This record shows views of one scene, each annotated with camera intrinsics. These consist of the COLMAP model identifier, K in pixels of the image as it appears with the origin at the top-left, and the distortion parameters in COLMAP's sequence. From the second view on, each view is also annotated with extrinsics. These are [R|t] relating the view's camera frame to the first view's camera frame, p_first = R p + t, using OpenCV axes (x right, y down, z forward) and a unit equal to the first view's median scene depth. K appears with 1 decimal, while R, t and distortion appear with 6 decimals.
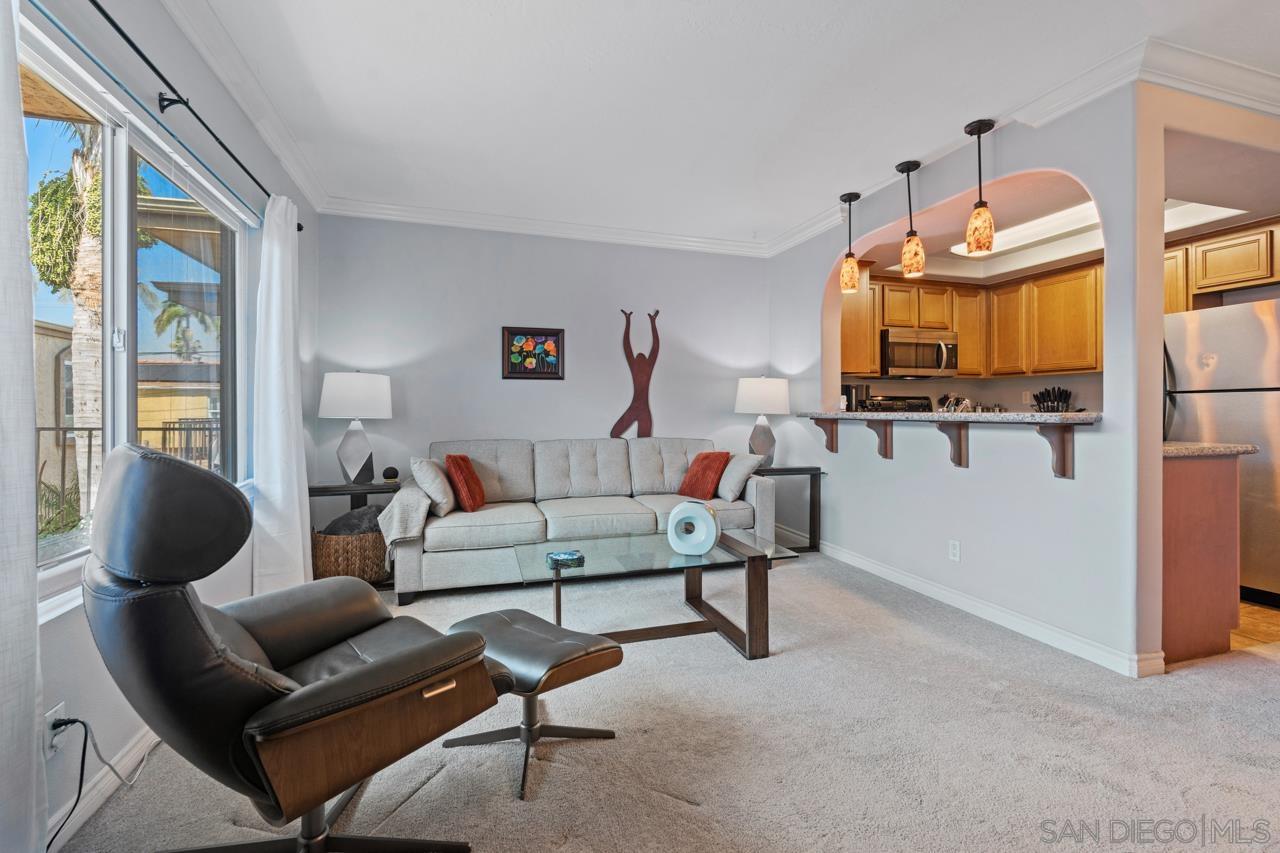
lens RADIAL K [[565.4, 0, 637.3], [0, 565.4, 409.7], [0, 0, 1]] dist [-0.005308, 0.000793]
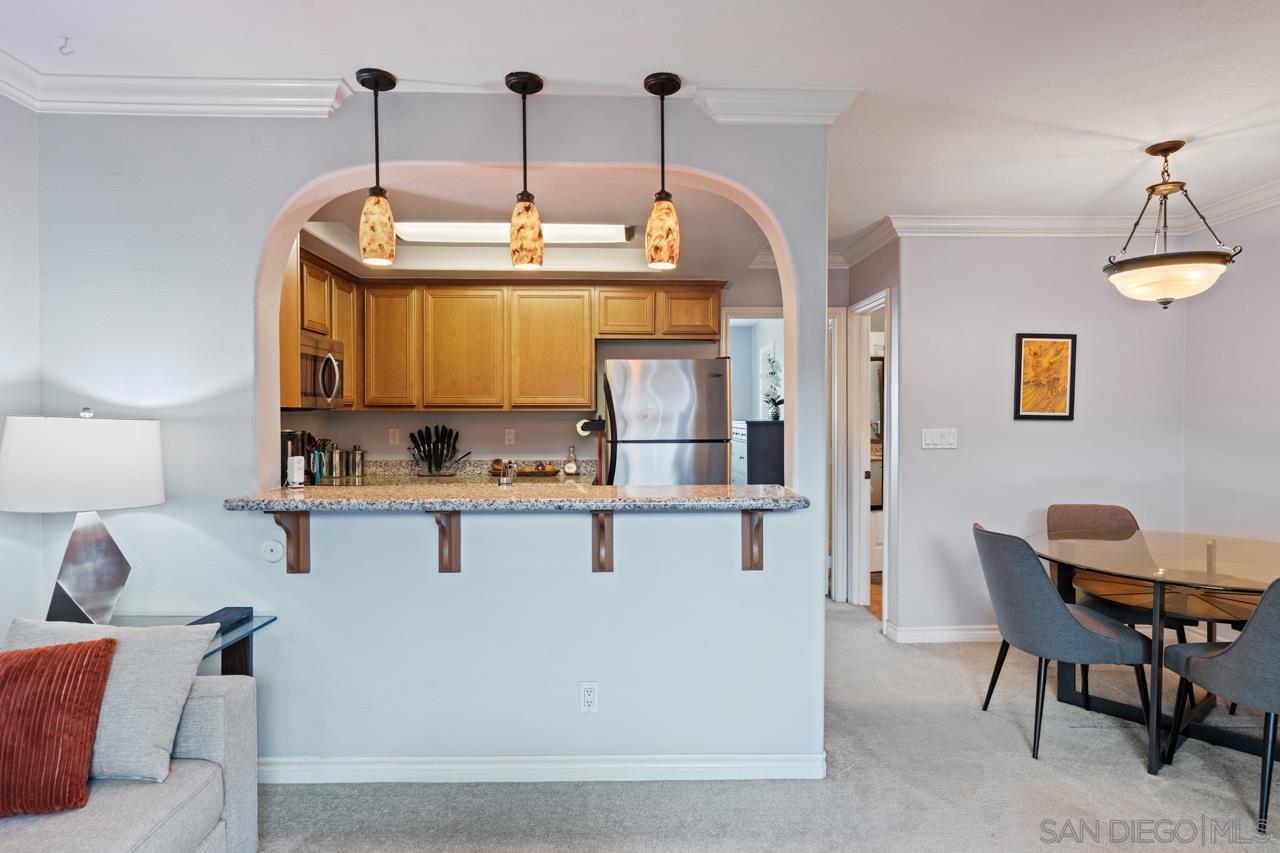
lens RADIAL K [[703.5, 0, 643.0], [0, 703.5, 422.2], [0, 0, 1]] dist [-0.001337, 0.000308]
pose [[0.271551, -0.006543, 0.962402, -0.157331], [0.000212, 0.999977, 0.006739, -0.058595], [-0.962424, -0.001626, 0.271547, 0.516618]]
